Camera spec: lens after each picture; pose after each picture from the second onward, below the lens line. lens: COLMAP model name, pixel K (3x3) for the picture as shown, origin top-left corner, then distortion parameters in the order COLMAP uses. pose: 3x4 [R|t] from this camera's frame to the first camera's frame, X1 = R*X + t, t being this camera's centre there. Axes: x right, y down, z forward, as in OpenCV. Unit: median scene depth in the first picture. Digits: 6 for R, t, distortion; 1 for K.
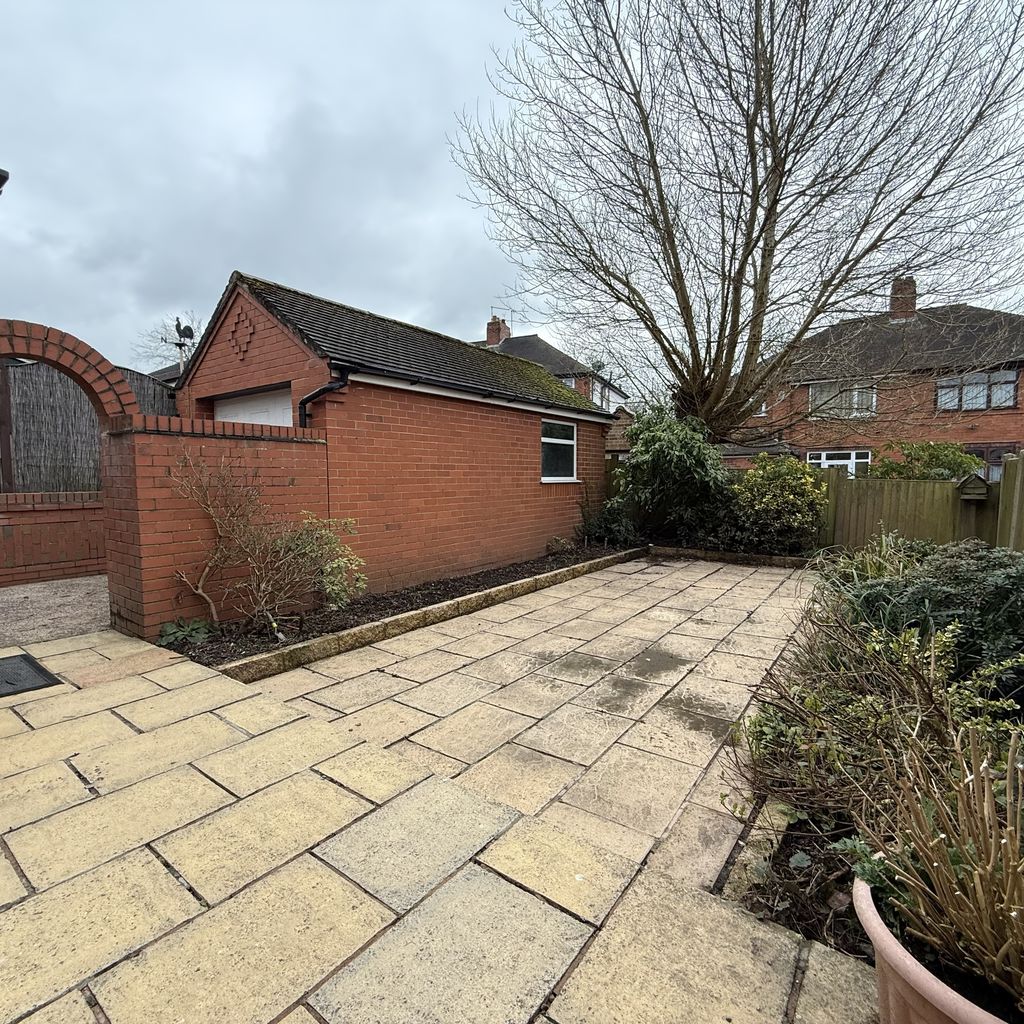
lens RADIAL K [[538.5, 0, 507.2], [0, 538.5, 512.1], [0, 0, 1]] dist [-0.002082, -0.000639]
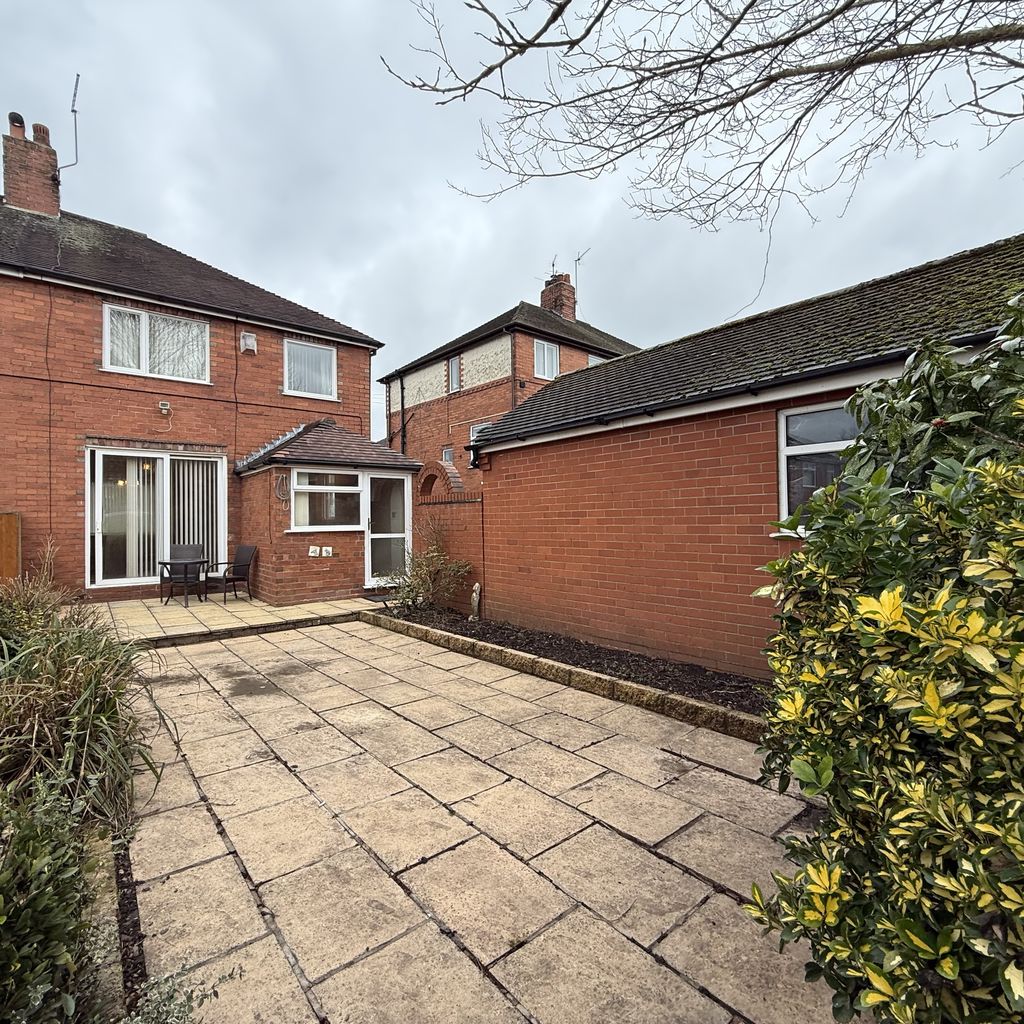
lens RADIAL K [[538.5, 0, 507.2], [0, 538.5, 512.1], [0, 0, 1]] dist [-0.002082, -0.000639]
pose [[-0.249479, -0.006314, -0.968360, 0.831345], [-0.047142, 0.998872, 0.005632, -0.091589], [0.967232, 0.047056, -0.249495, 1.173146]]
